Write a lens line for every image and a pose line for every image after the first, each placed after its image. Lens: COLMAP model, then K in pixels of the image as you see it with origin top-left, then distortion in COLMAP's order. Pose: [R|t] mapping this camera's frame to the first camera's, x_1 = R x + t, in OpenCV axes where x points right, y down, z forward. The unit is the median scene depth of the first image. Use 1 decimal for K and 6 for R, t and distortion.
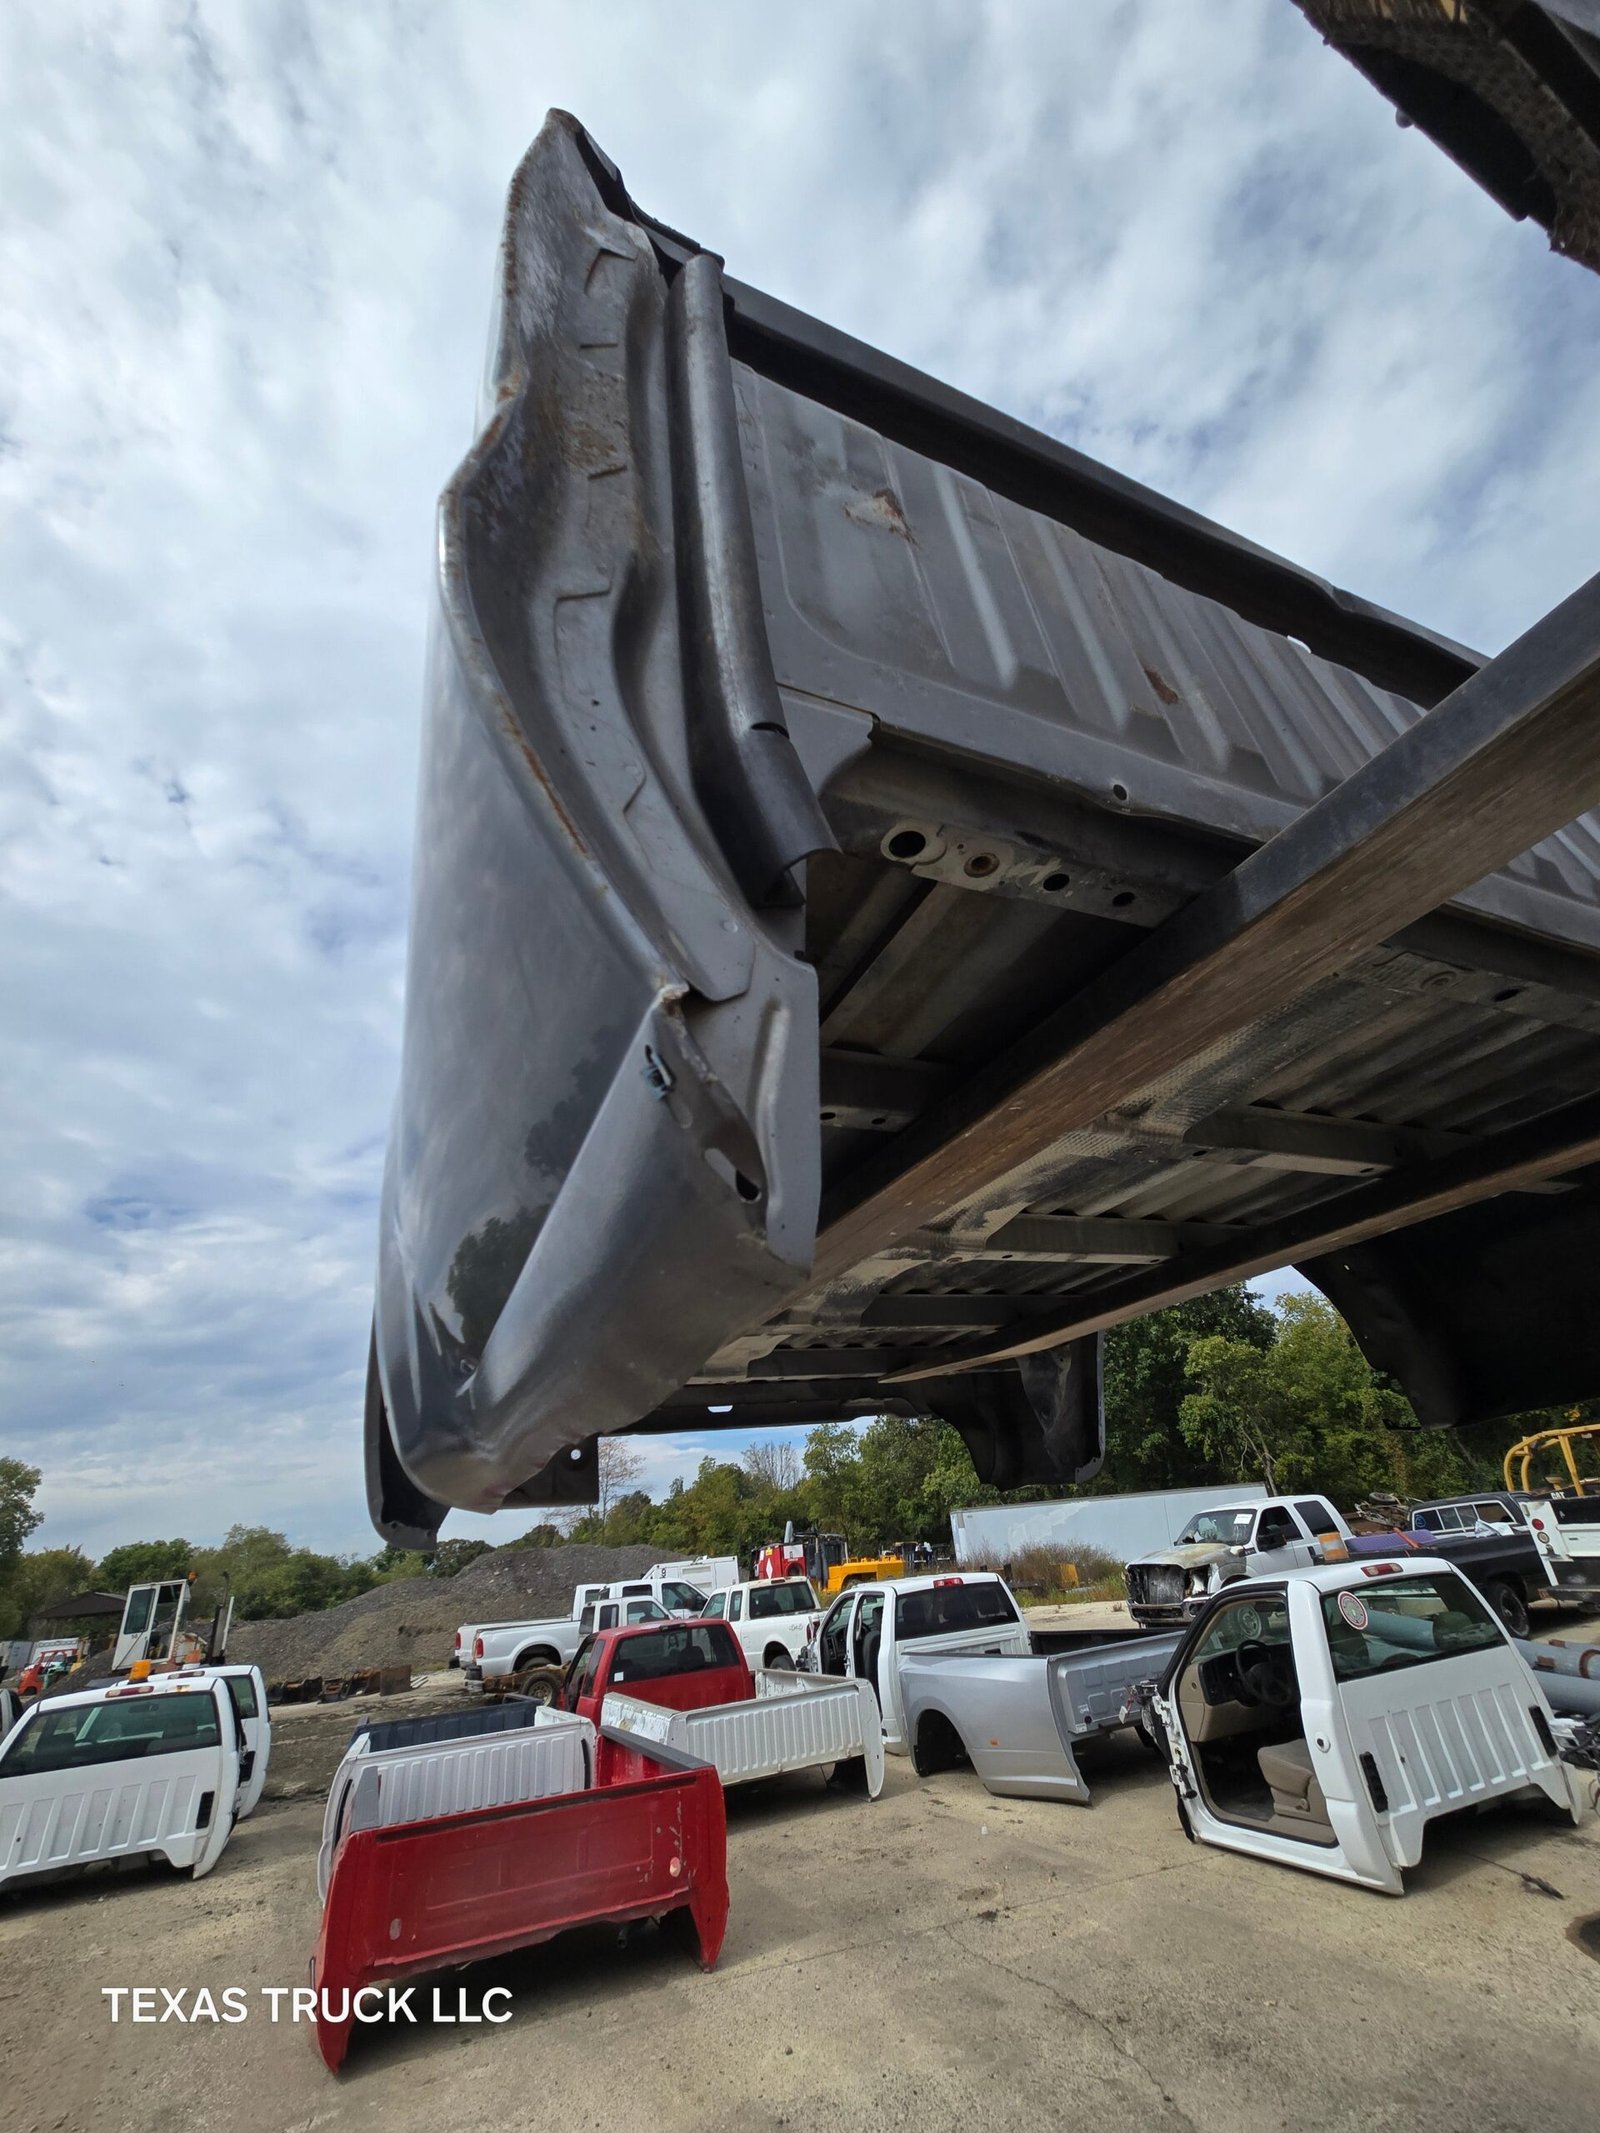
lens RADIAL K [[866.3, 0, 798.3], [0, 866.3, 1076.8], [0, 0, 1]] dist [0.001328, 0.000306]
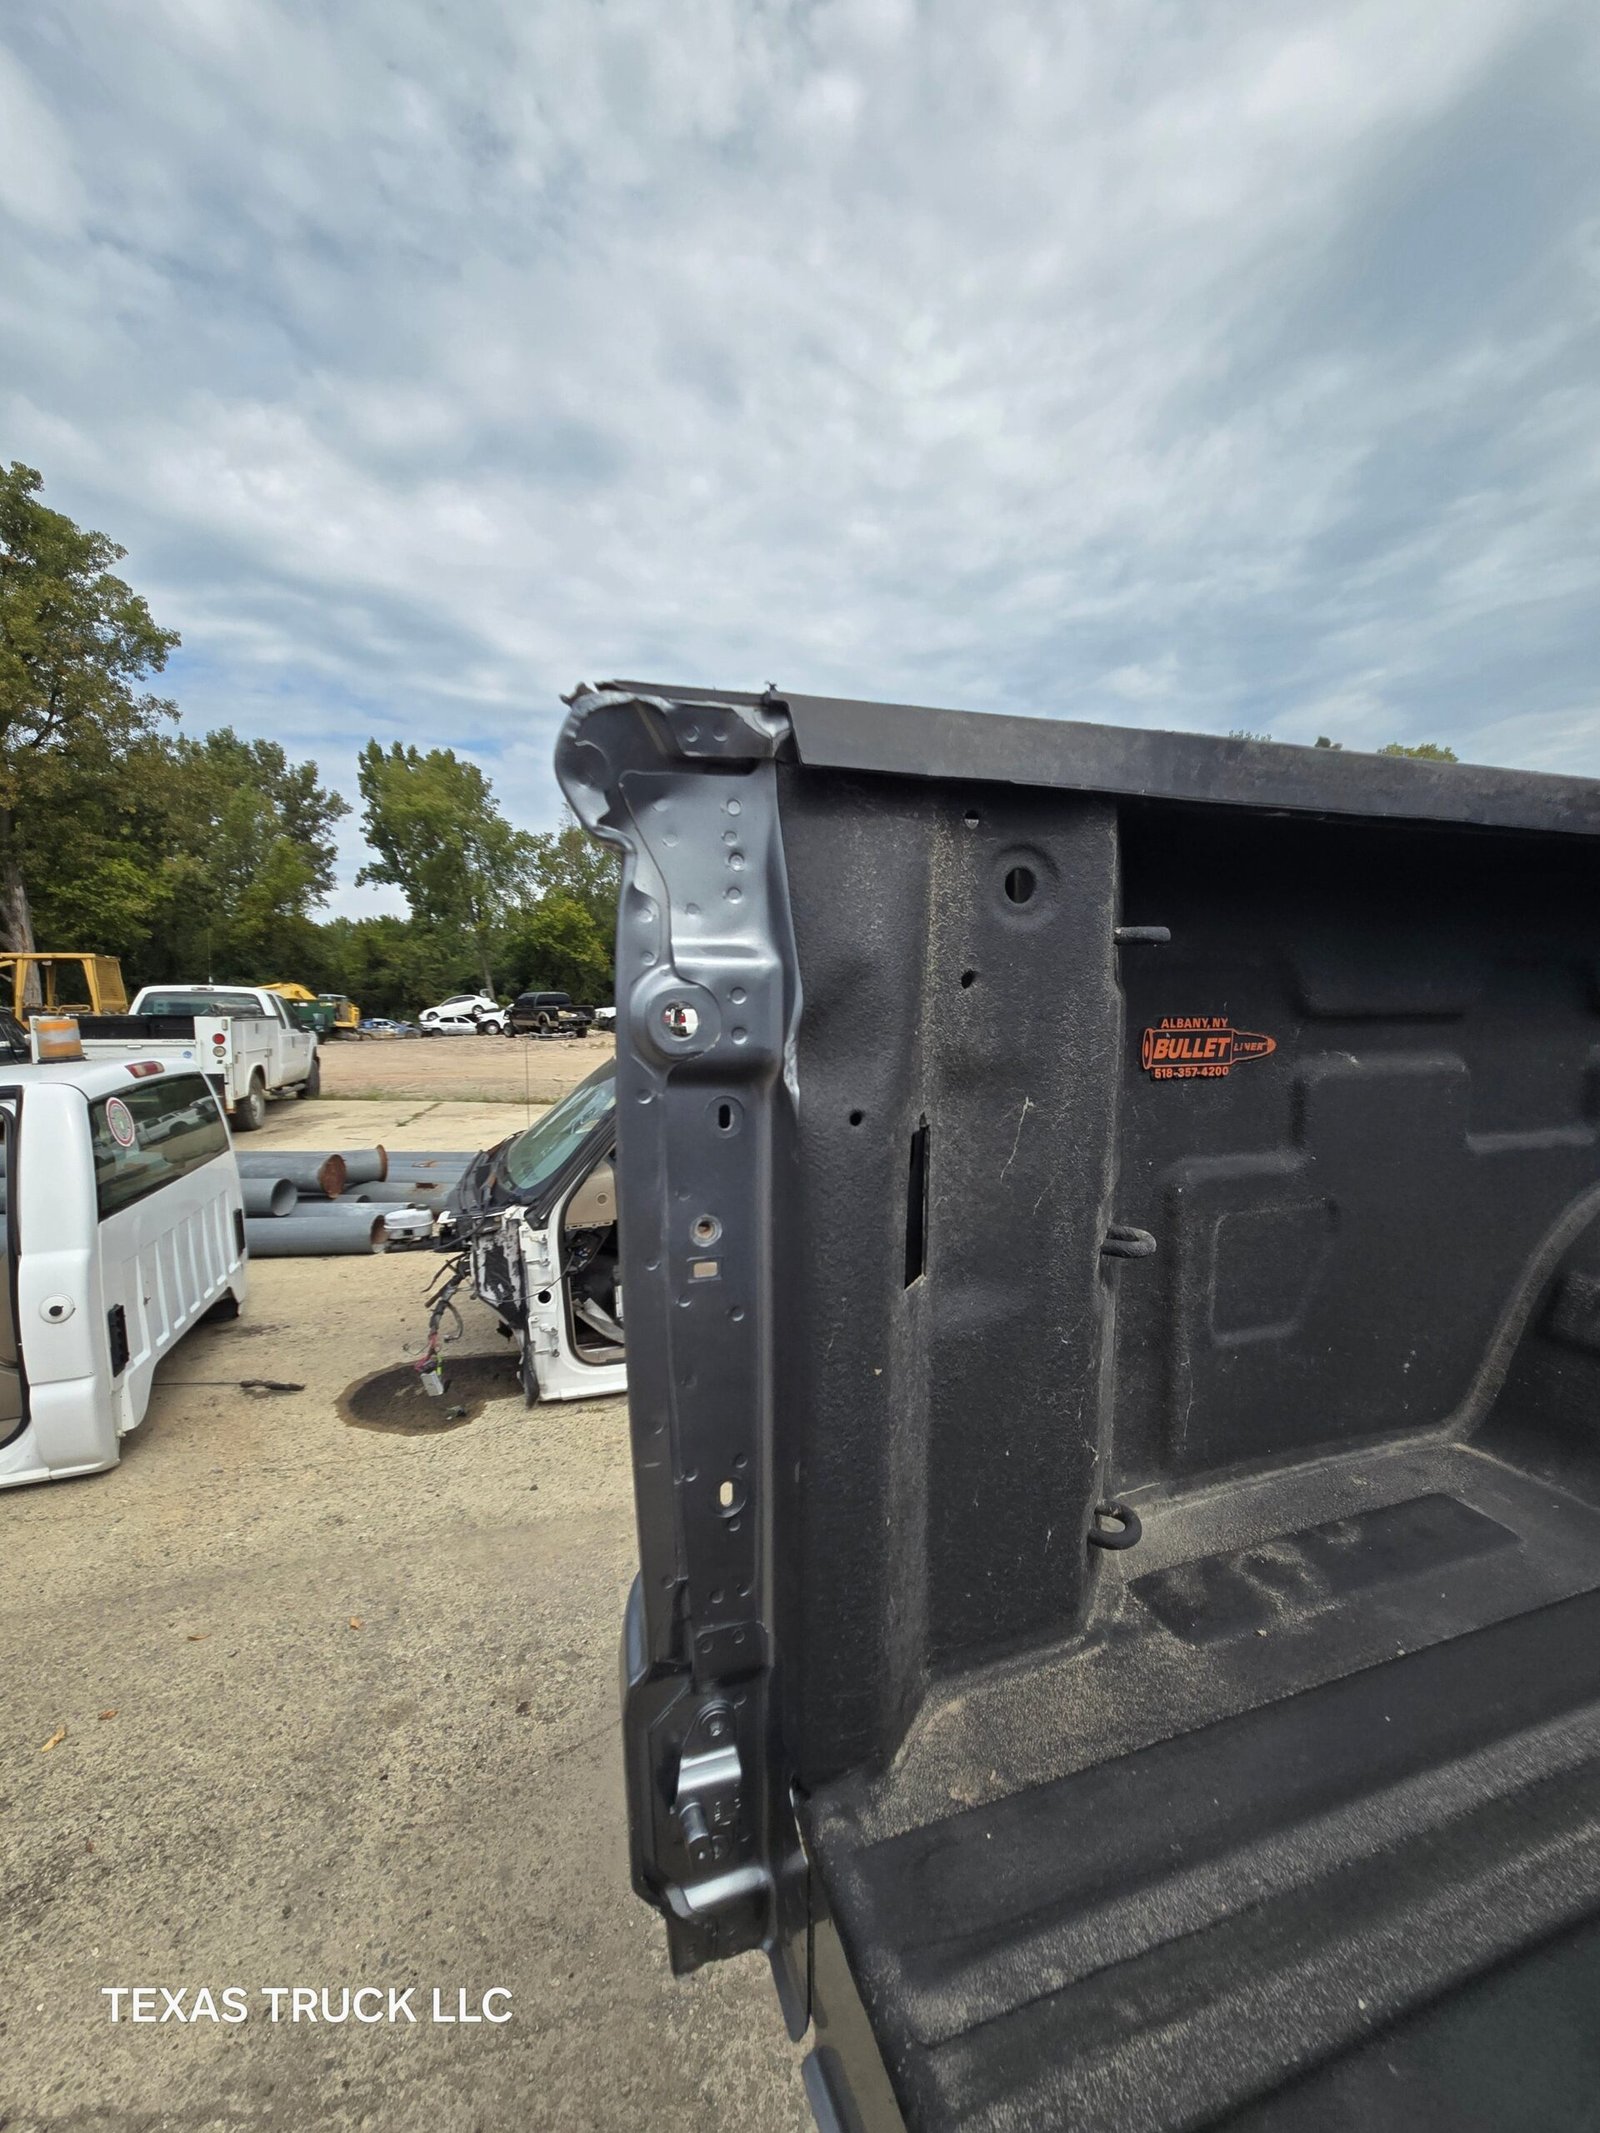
lens RADIAL K [[879.8, 0, 816.7], [0, 879.8, 1085.8], [0, 0, 1]] dist [0.003606, 0.000391]
pose [[0.056942, -0.014620, 0.998270, 0.008083], [-0.472508, 0.880425, 0.039847, 0.135454], [-0.879485, -0.473960, 0.043225, 0.223281]]
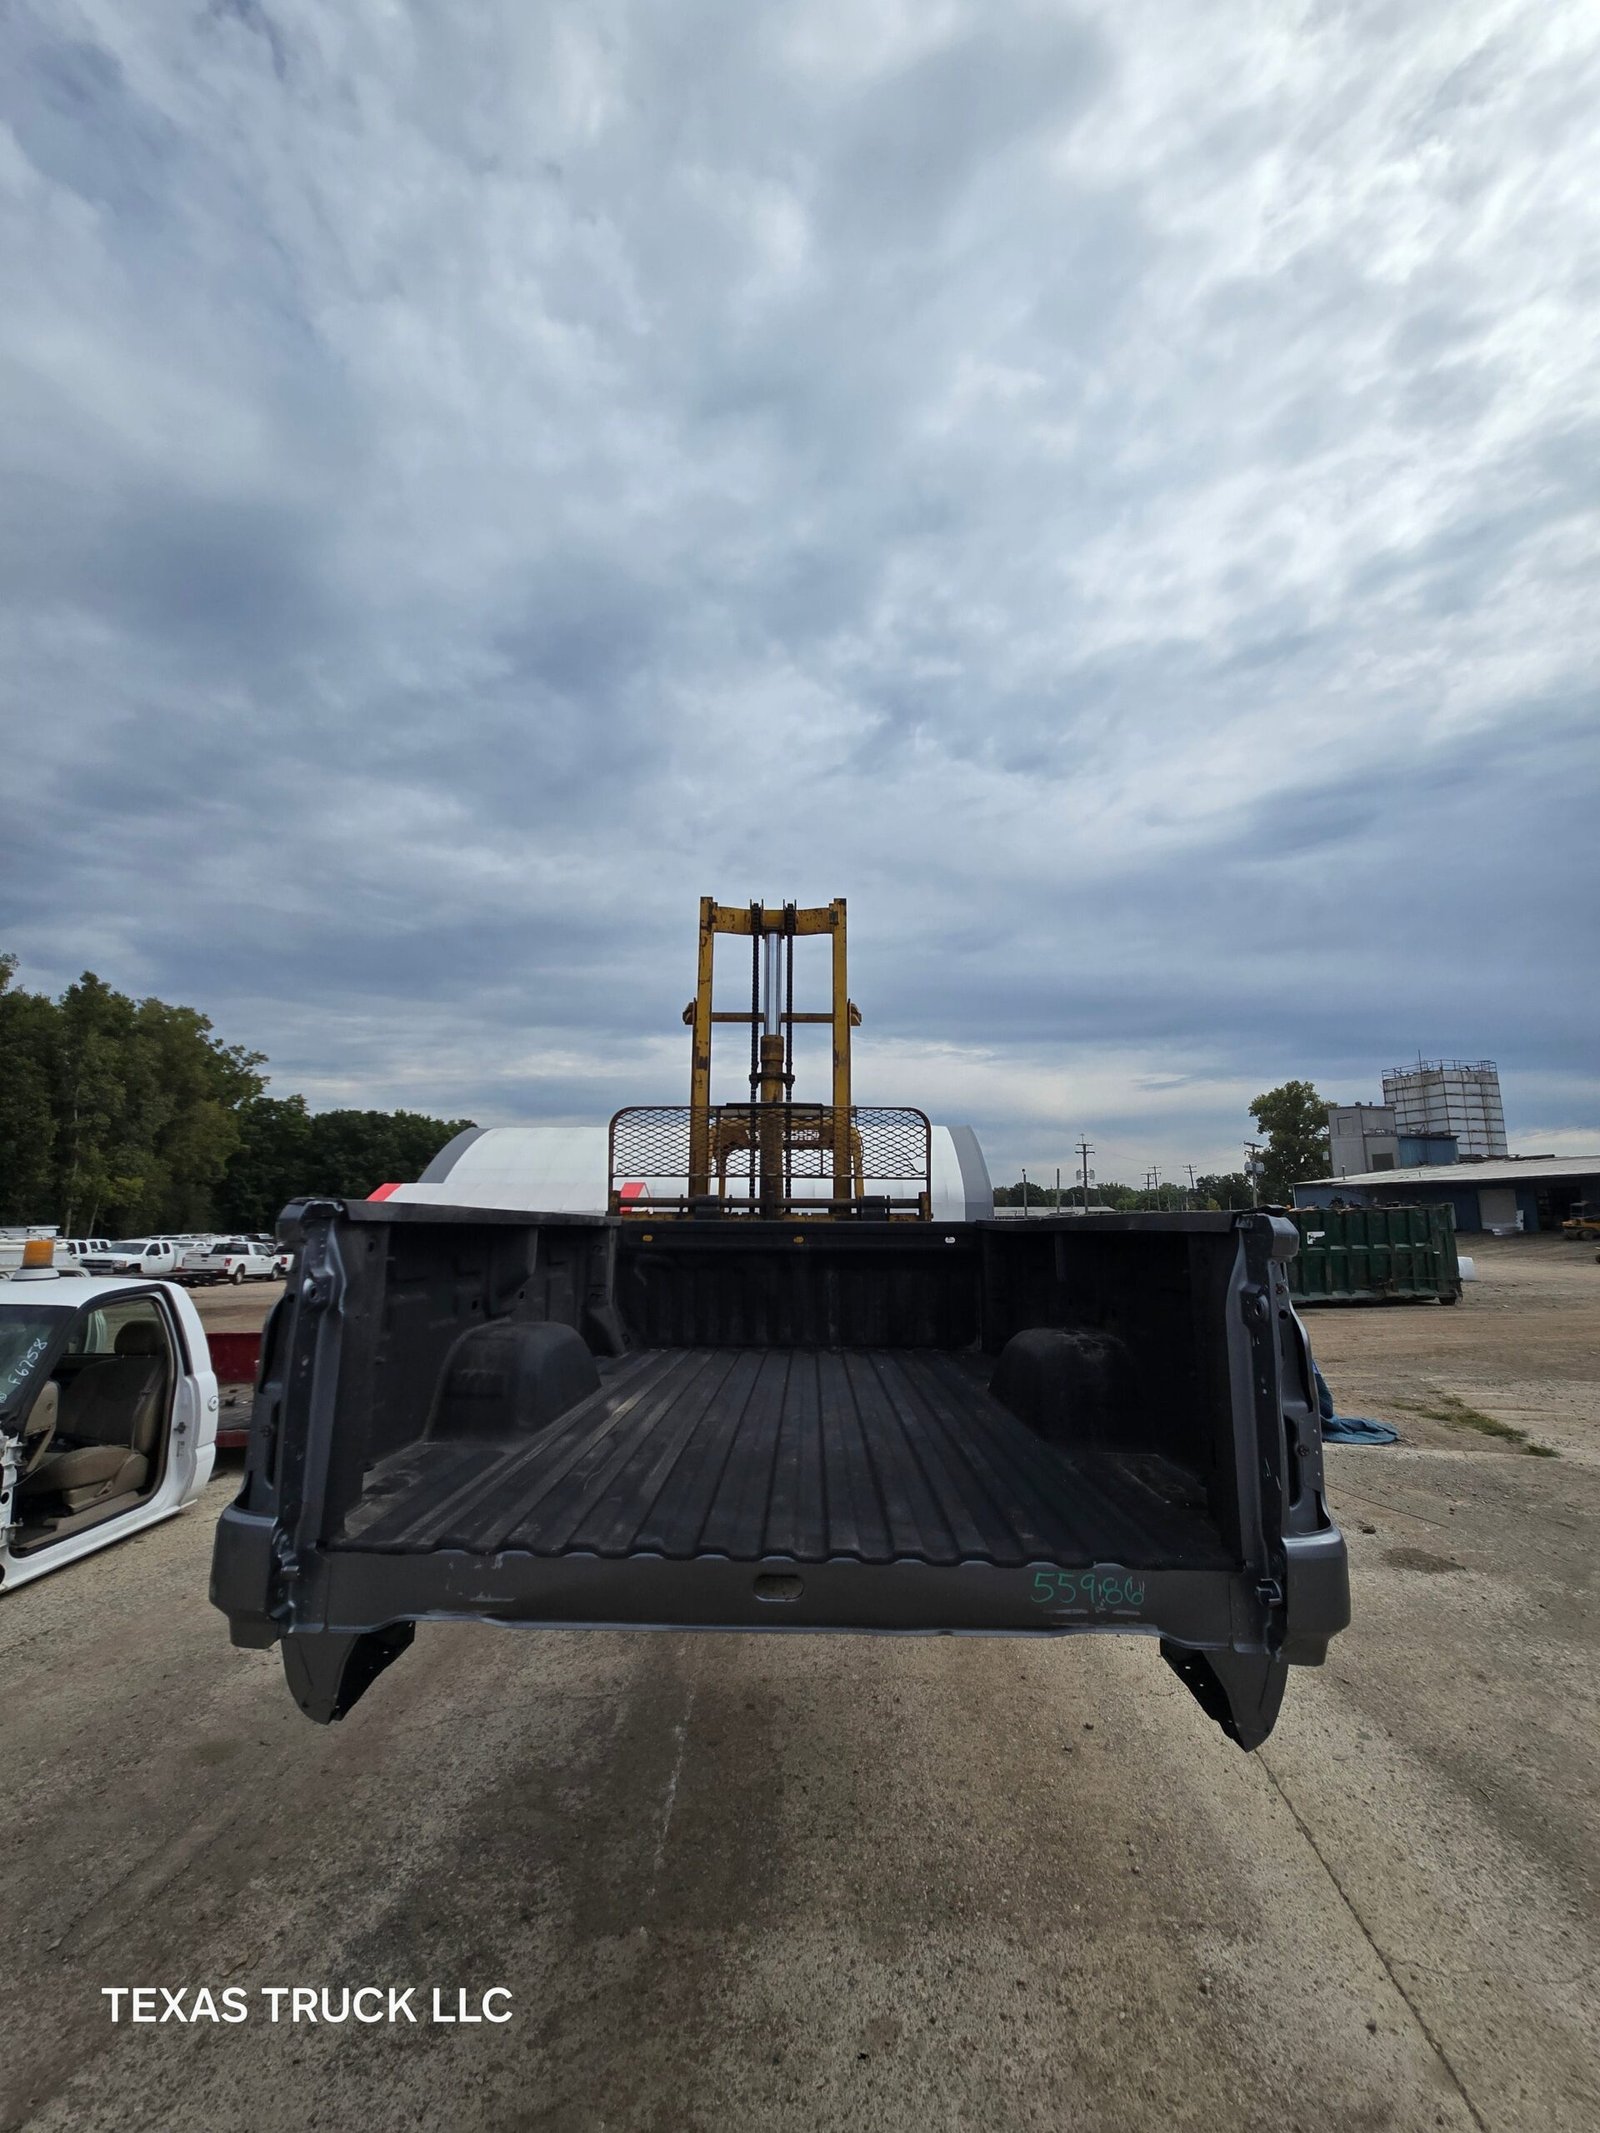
lens RADIAL K [[873.4, 0, 794.6], [0, 873.4, 1082.1], [0, 0, 1]] dist [0.000494, -0.000092]
pose [[-0.913872, 0.159308, 0.373441, -0.065853], [-0.112895, 0.783817, -0.610644, 0.178672], [-0.389990, -0.600210, -0.698324, 0.303135]]
